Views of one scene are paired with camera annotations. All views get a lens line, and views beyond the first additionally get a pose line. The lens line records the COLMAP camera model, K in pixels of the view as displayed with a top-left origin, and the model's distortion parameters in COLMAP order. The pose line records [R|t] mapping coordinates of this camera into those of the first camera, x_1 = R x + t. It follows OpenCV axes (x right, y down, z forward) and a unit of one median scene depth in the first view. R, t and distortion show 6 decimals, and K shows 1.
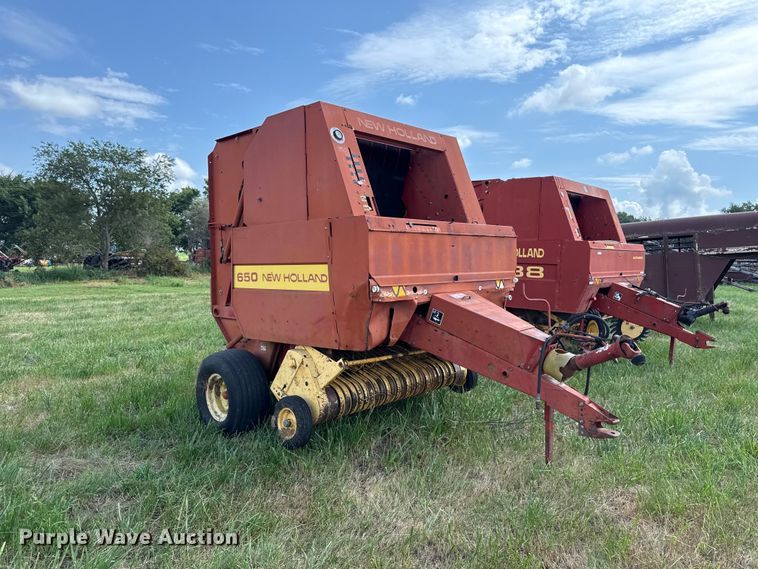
lens RADIAL K [[543.2, 0, 380.3], [0, 543.2, 278.3], [0, 0, 1]] dist [0.030615, -0.031193]
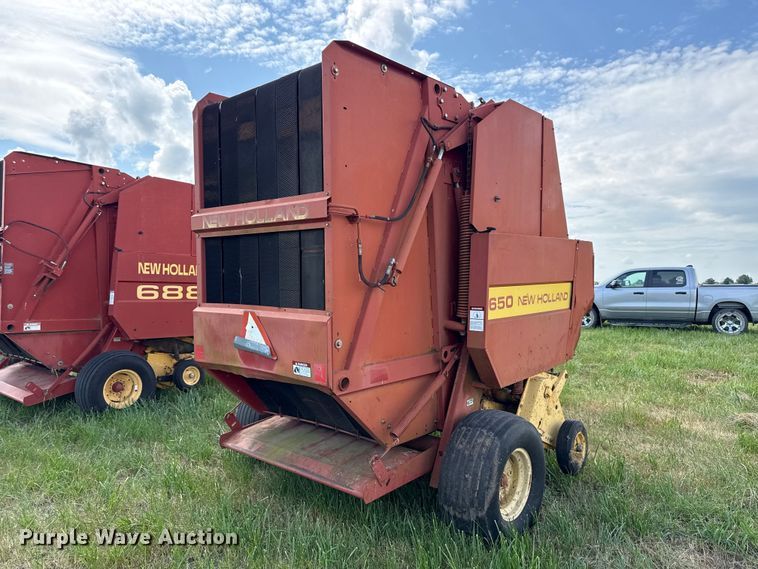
lens RADIAL K [[543.2, 0, 378.7], [0, 543.2, 289.3], [0, 0, 1]] dist [0.030615, -0.031193]
pose [[-0.039040, -0.023698, 0.998957, -0.625106], [0.036490, 0.999018, 0.025125, -0.028934], [-0.998571, 0.037433, -0.038137, 0.771480]]
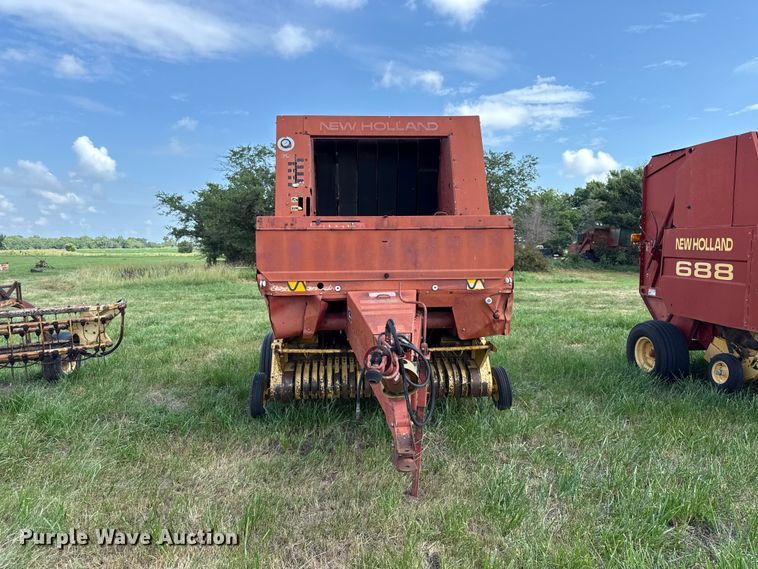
lens RADIAL K [[543.2, 0, 374.0], [0, 543.2, 281.8], [0, 0, 1]] dist [0.030615, -0.031193]
pose [[0.729840, 0.027914, -0.683048, 0.456729], [-0.018074, 0.999605, 0.021538, -0.005667], [0.683379, -0.003374, 0.730056, 0.177863]]
